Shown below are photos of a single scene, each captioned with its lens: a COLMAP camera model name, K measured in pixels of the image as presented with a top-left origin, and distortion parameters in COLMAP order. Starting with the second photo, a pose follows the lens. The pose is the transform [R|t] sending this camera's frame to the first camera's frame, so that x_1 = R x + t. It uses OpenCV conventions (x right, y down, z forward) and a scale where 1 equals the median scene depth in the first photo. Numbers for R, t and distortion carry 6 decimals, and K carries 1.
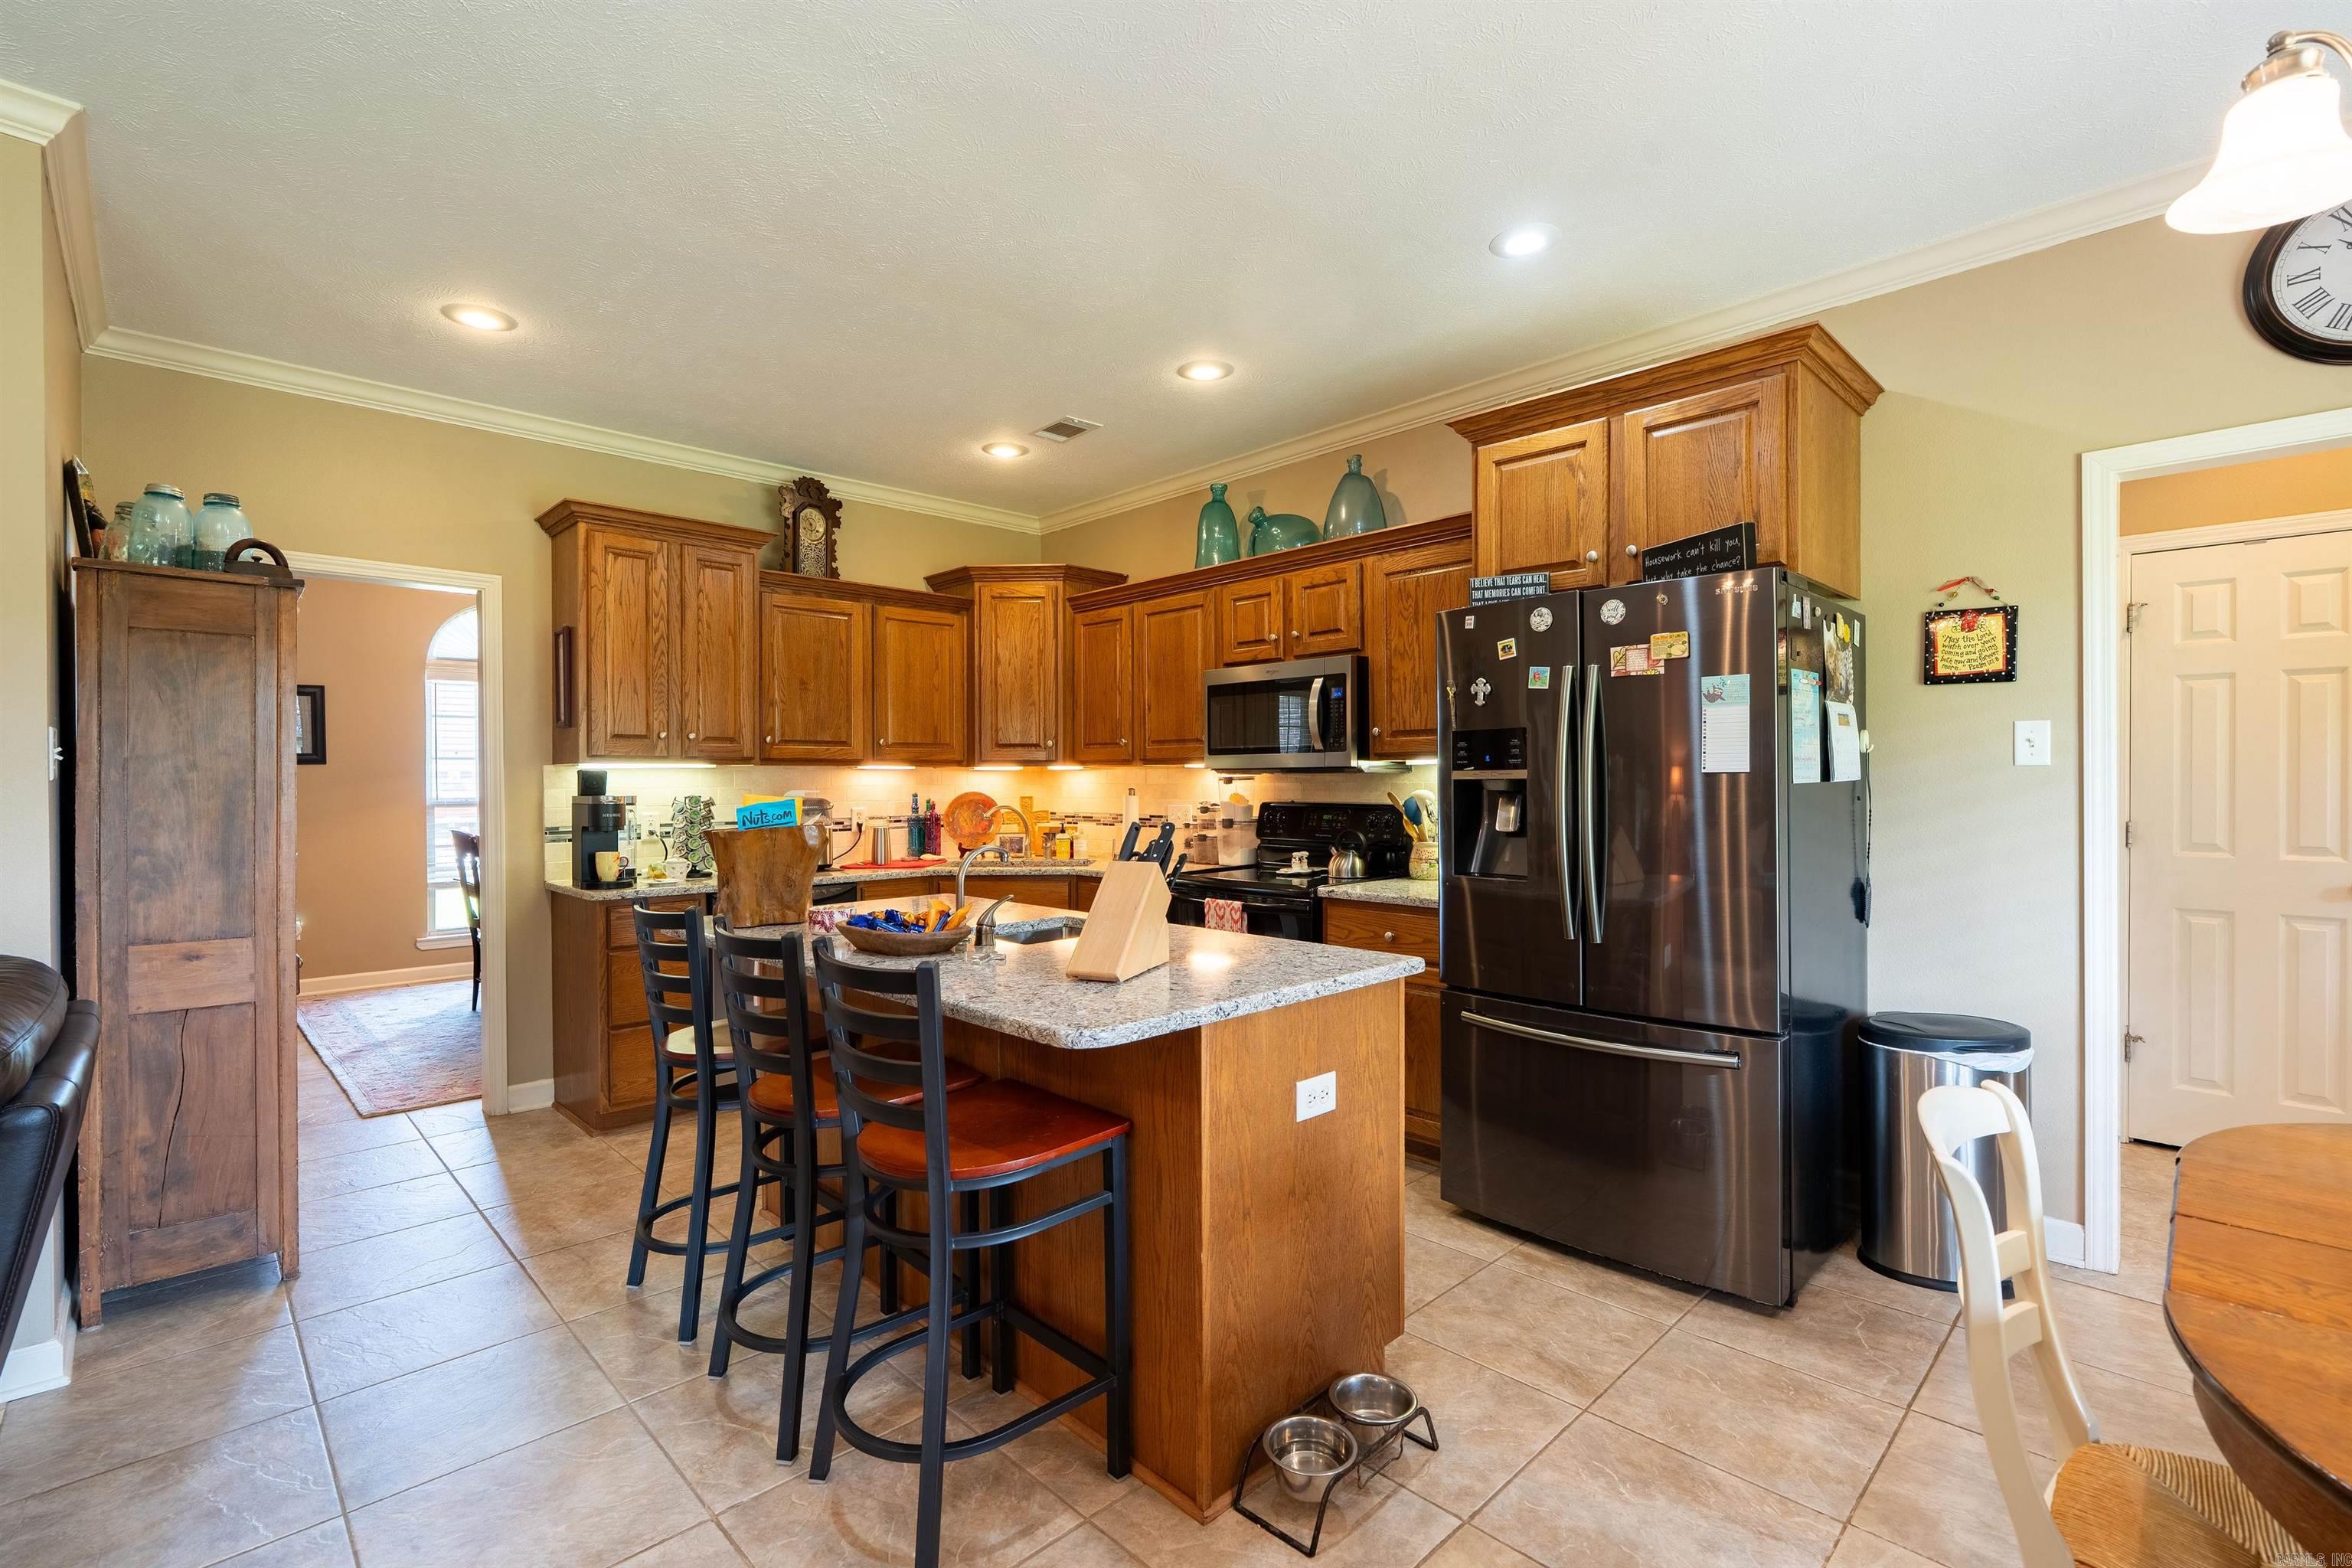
lens RADIAL K [[1058.4, 0, 1174.1], [0, 1058.4, 781.1], [0, 0, 1]] dist [-0.002807, 0.001443]
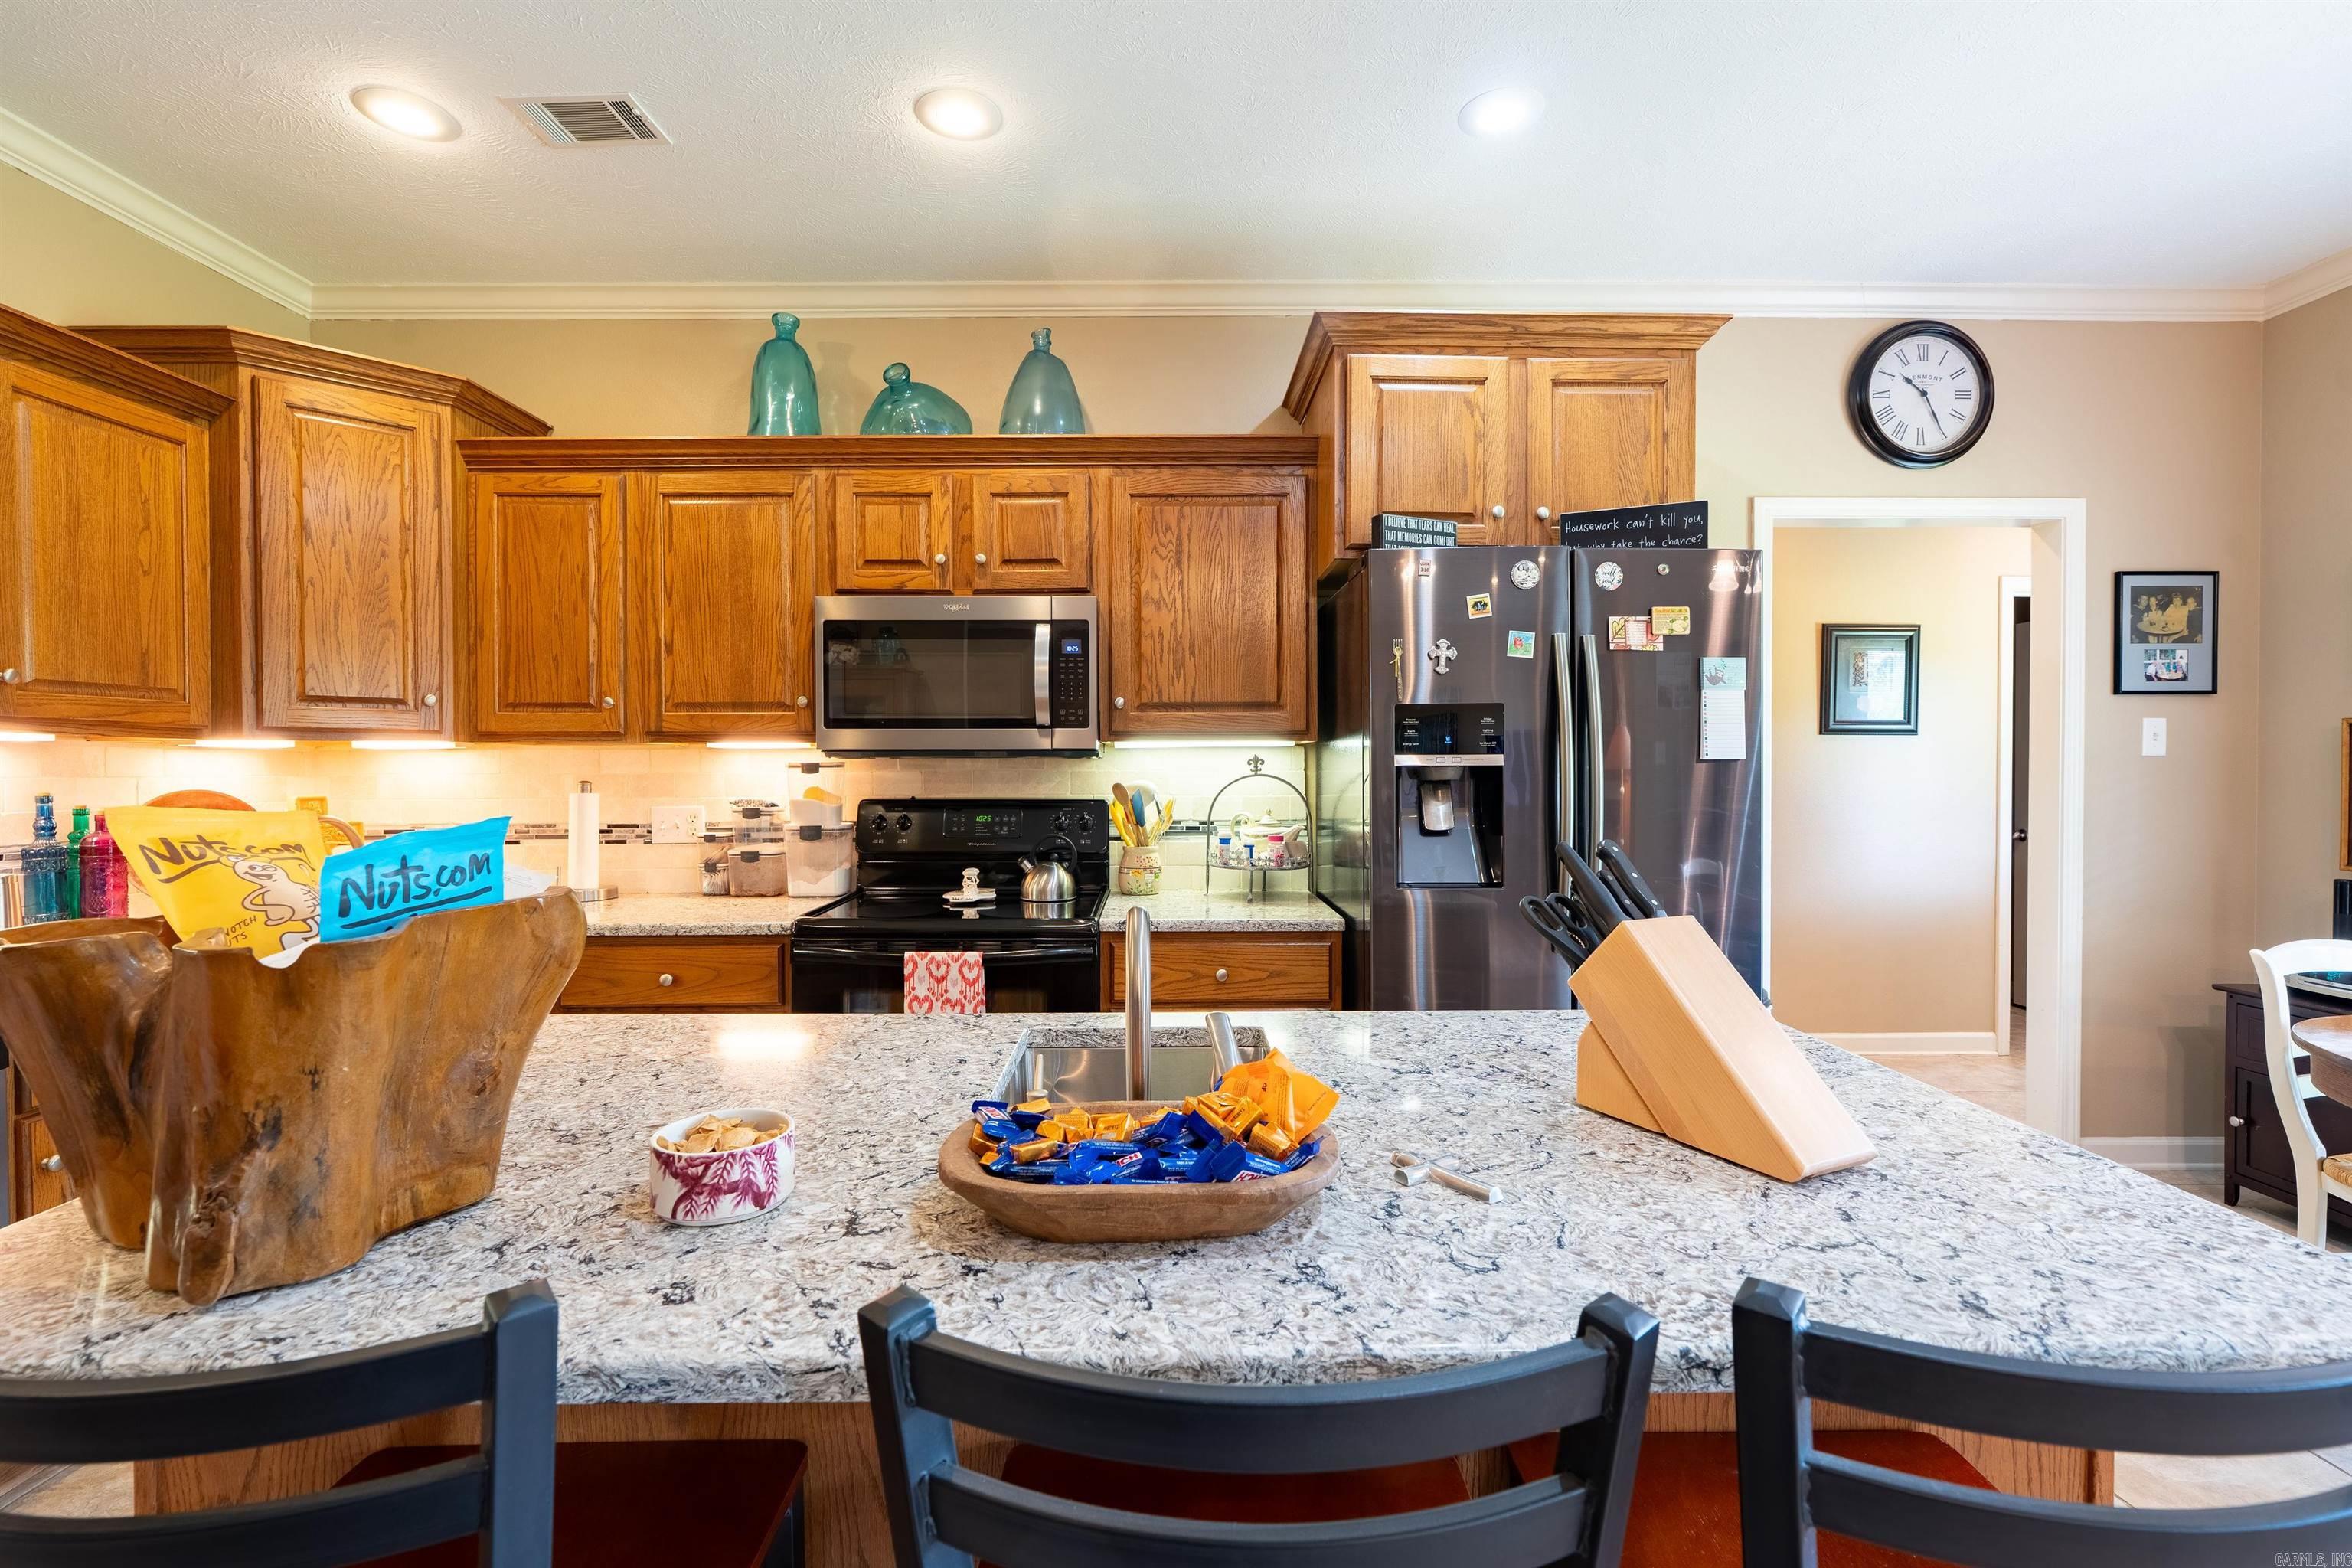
lens RADIAL K [[1058.4, 0, 1174.1], [0, 1058.4, 778.4], [0, 0, 1]] dist [-0.002807, 0.001443]
pose [[0.686767, -0.004995, 0.726861, -0.280723], [-0.000098, 0.999976, 0.006965, 0.001381], [-0.726878, -0.004855, 0.686750, 0.389396]]
